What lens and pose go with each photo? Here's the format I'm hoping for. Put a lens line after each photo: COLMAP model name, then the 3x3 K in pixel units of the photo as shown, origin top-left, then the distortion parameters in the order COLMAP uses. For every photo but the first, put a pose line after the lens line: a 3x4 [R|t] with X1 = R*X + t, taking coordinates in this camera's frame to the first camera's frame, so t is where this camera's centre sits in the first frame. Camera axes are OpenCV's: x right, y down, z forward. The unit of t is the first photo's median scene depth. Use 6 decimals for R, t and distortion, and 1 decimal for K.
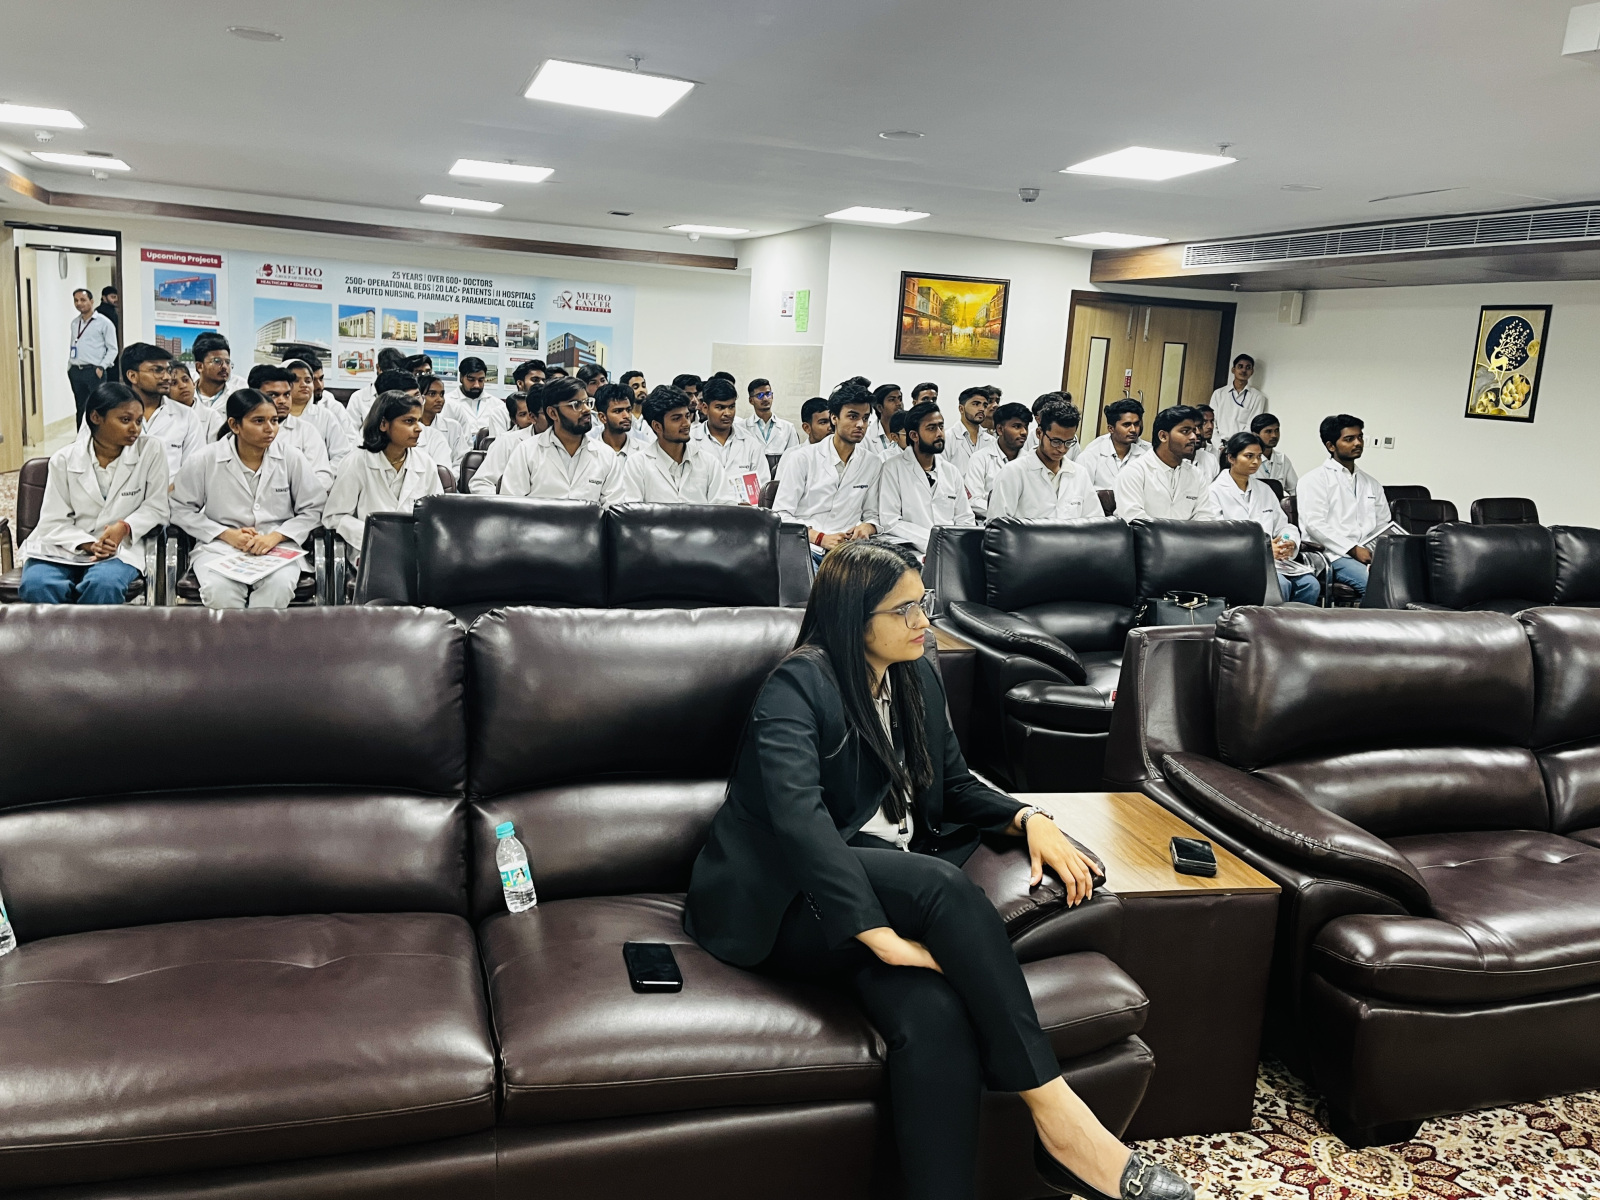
lens RADIAL K [[1266.3, 0, 795.5], [0, 1266.3, 591.5], [0, 0, 1]] dist [0.029130, -0.001546]
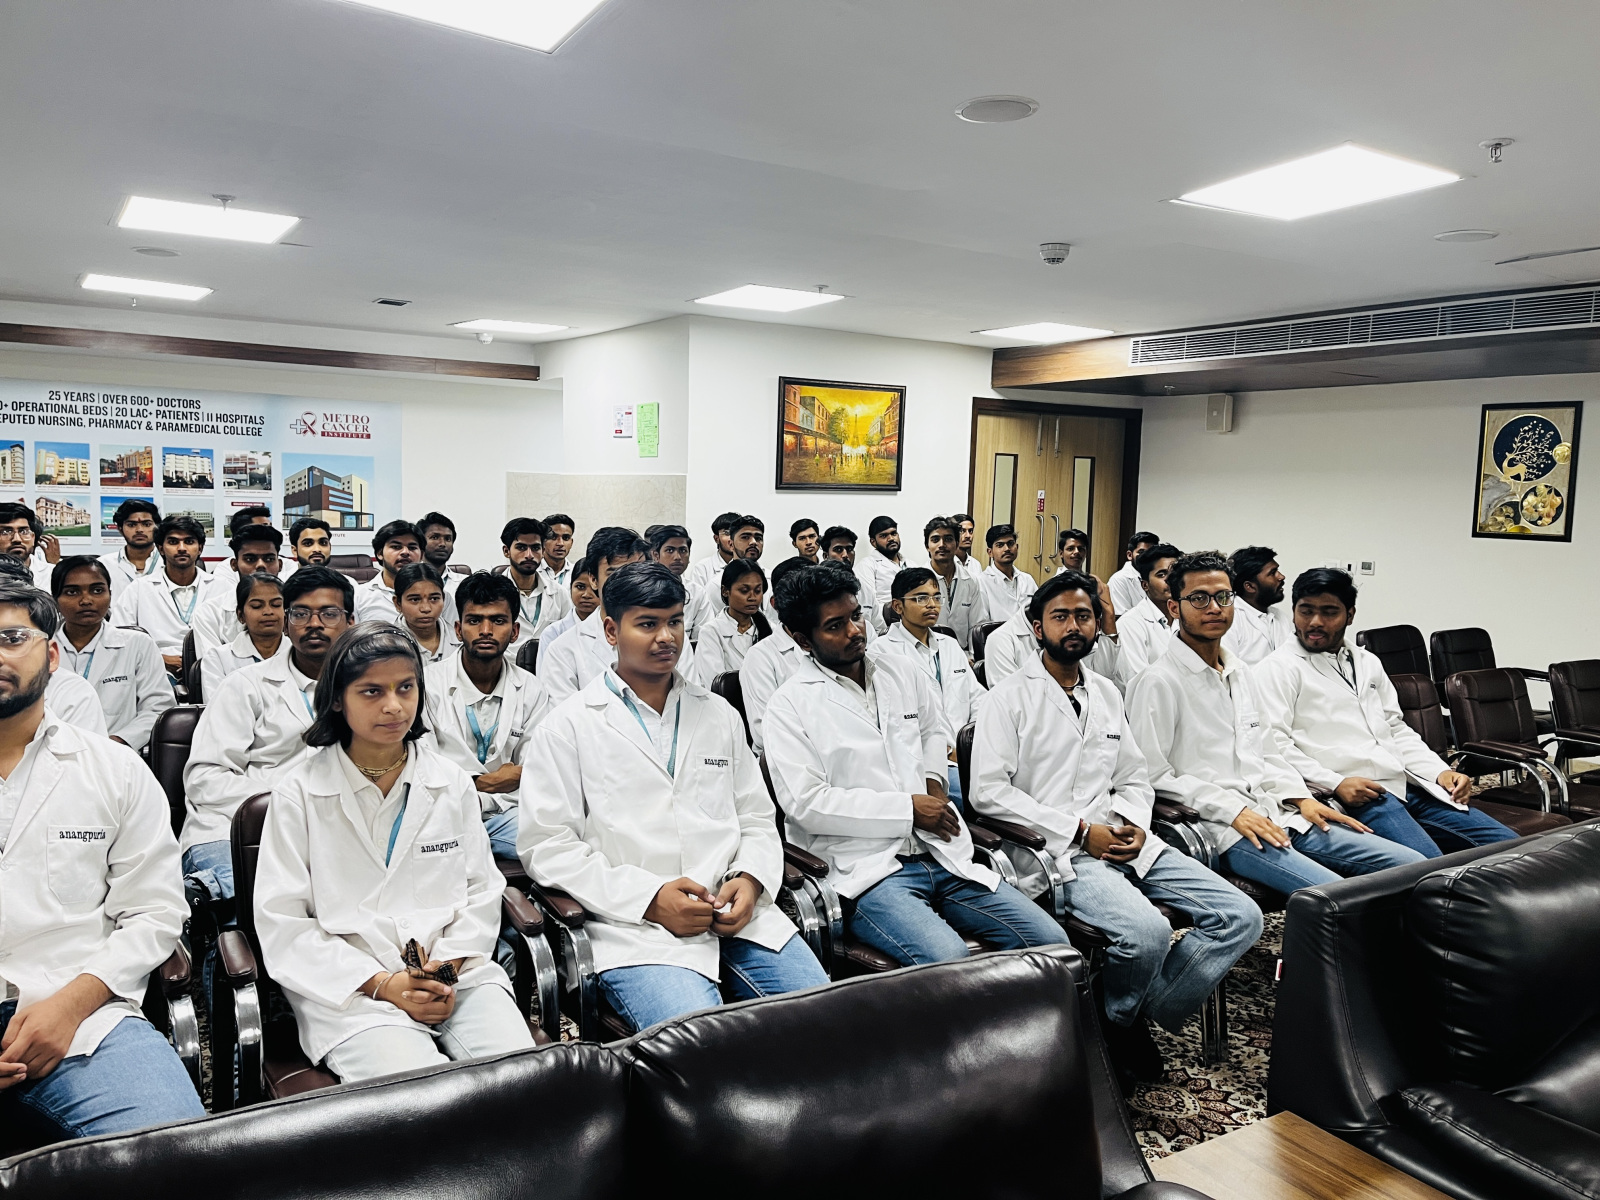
lens RADIAL K [[1215.3, 0, 810.3], [0, 1215.3, 606.8], [0, 0, 1]] dist [0.074964, -0.099323]
pose [[0.973855, -0.057282, 0.219830, -0.061741], [0.072994, 0.995275, -0.064024, -0.057351], [-0.215124, 0.078397, 0.973435, 0.254201]]
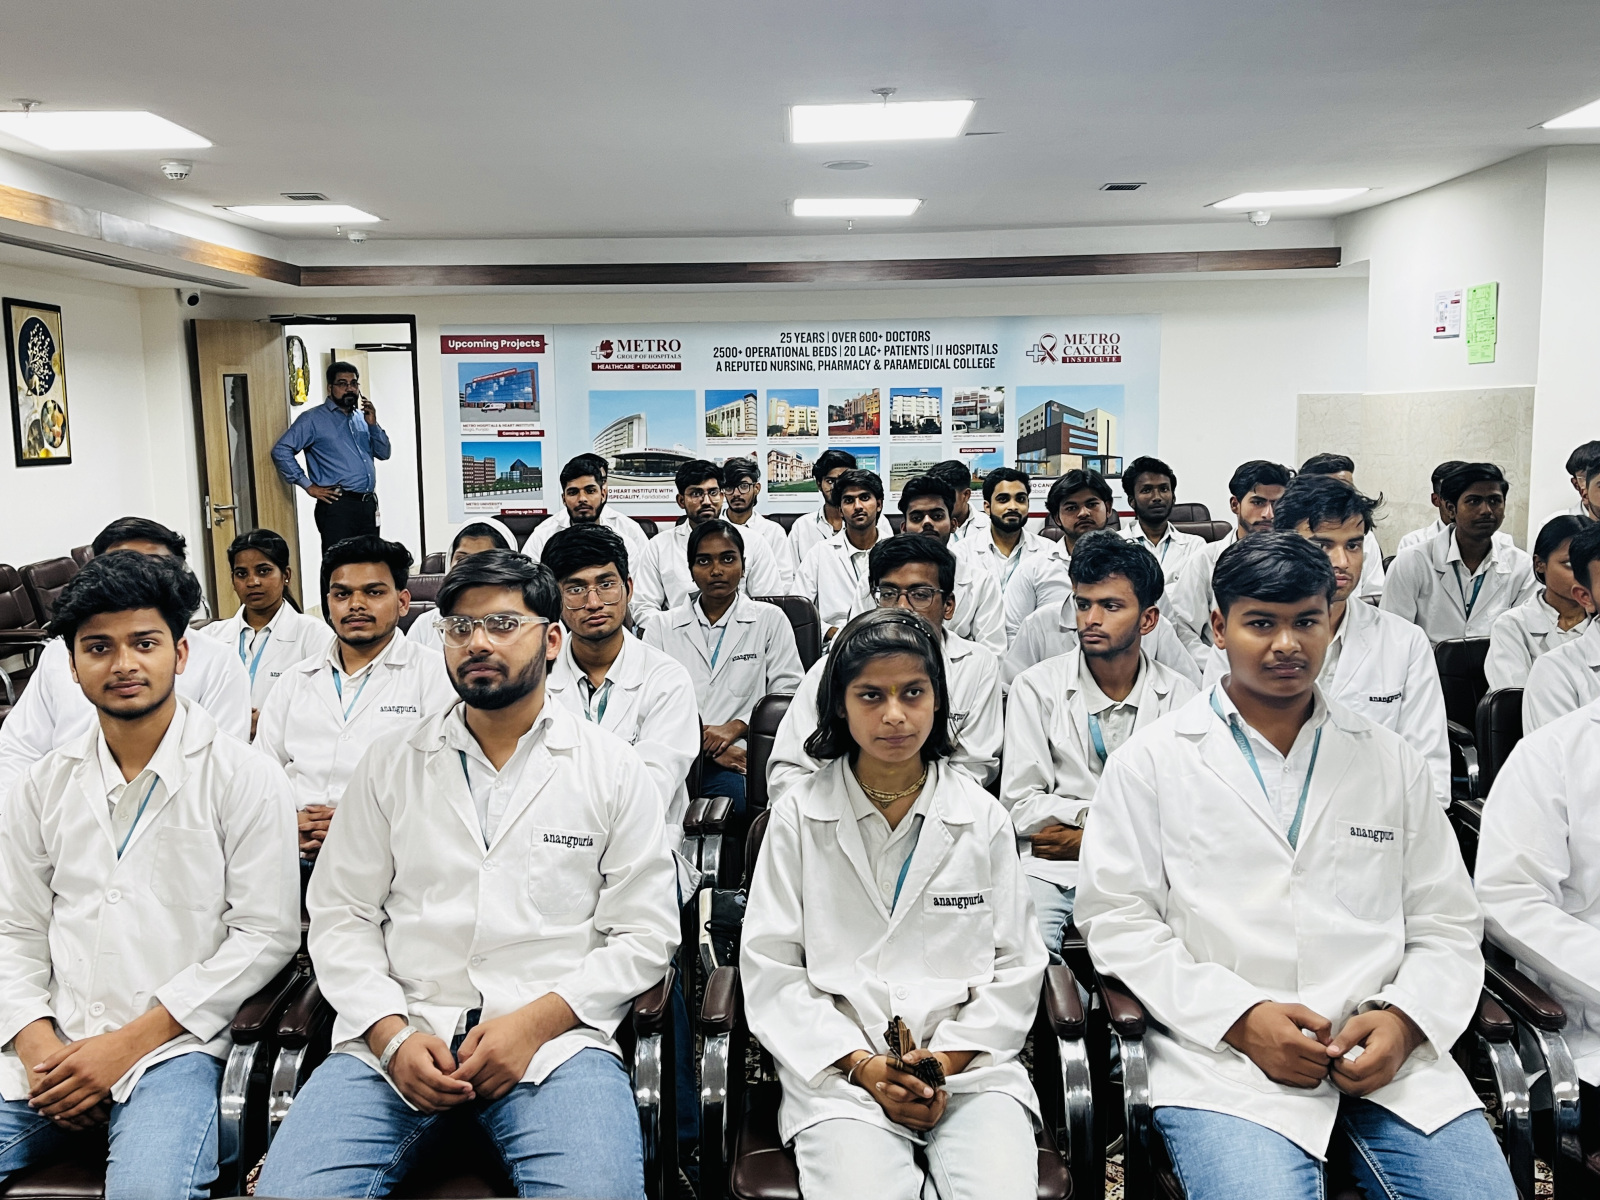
lens RADIAL K [[1557.6, 0, 778.0], [0, 1557.6, 630.0], [0, 0, 1]] dist [0.091099, -0.150414]
pose [[0.927682, -0.027771, -0.372337, -0.023254], [0.009485, 0.998661, -0.050855, -0.060286], [0.373251, 0.043645, 0.926703, 0.272294]]
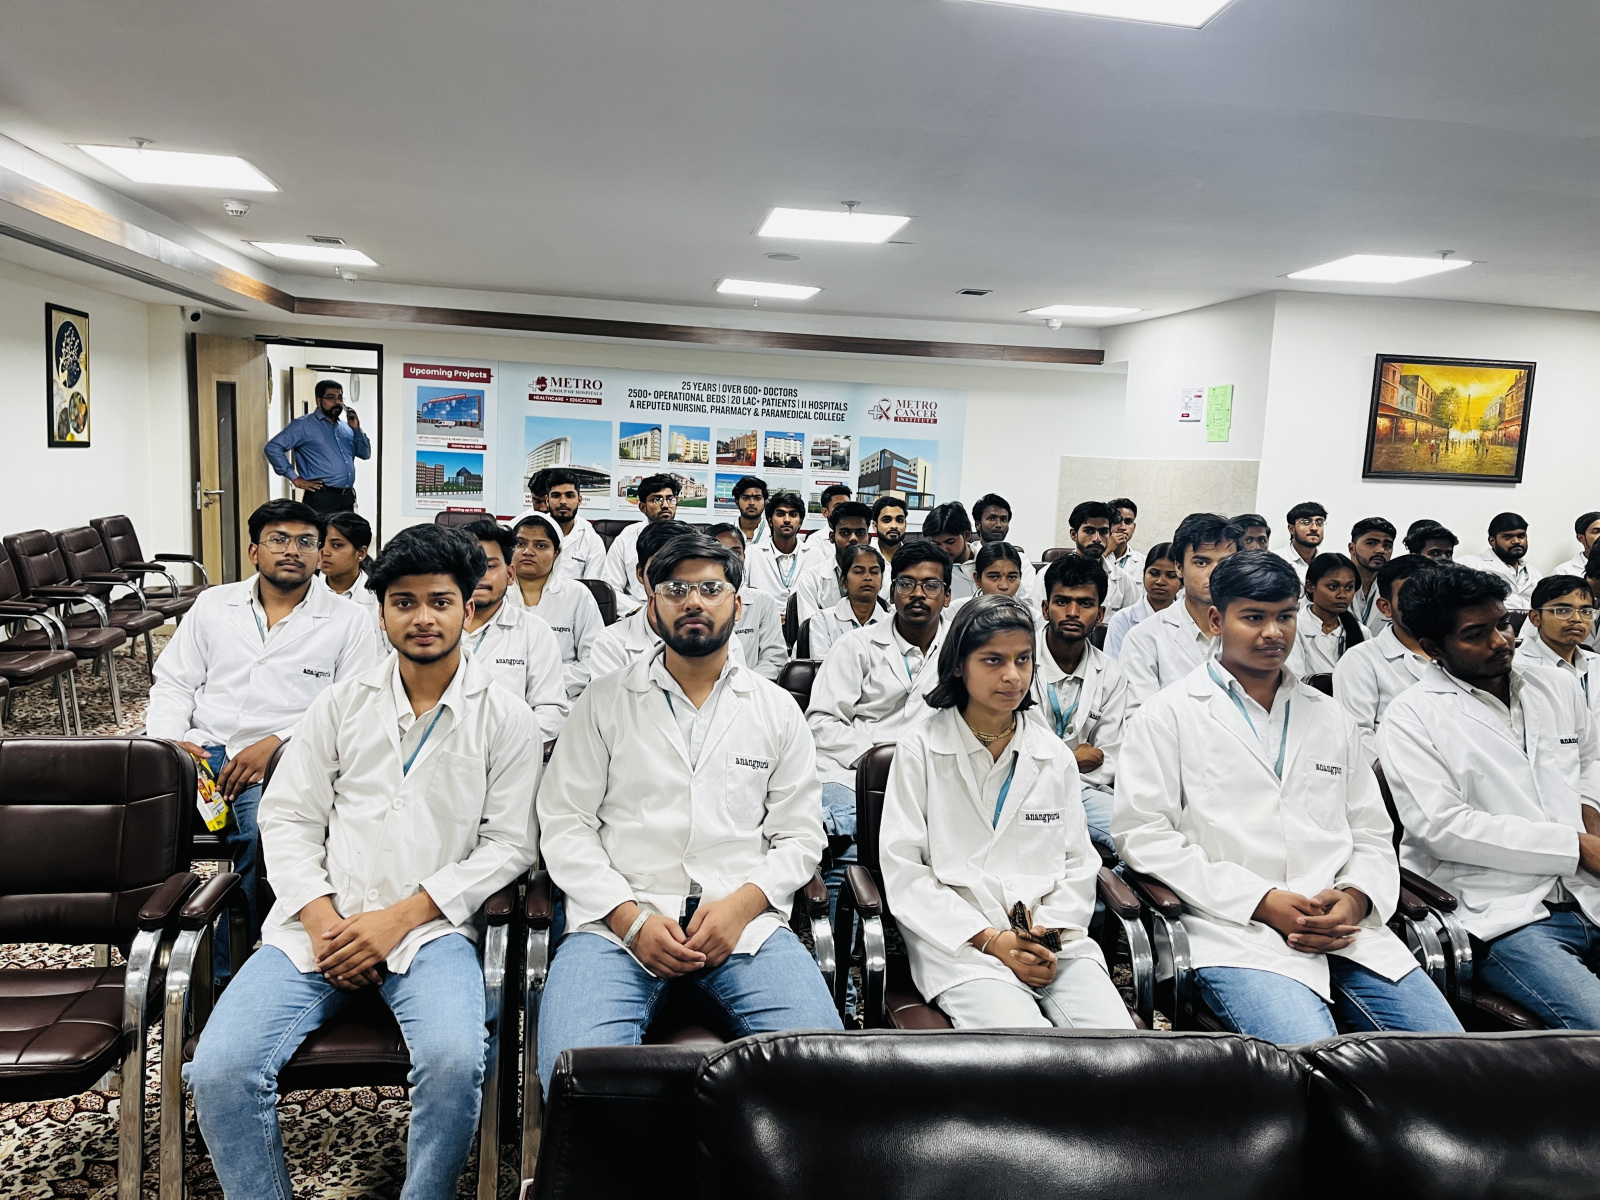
lens RADIAL K [[1215.3, 0, 810.3], [0, 1215.3, 606.8], [0, 0, 1]] dist [0.074964, -0.099323]
pose [[0.980040, 0.007540, -0.198658, -0.077475], [-0.020591, 0.997756, -0.063713, -0.056918], [0.197732, 0.066532, 0.977996, 0.253989]]
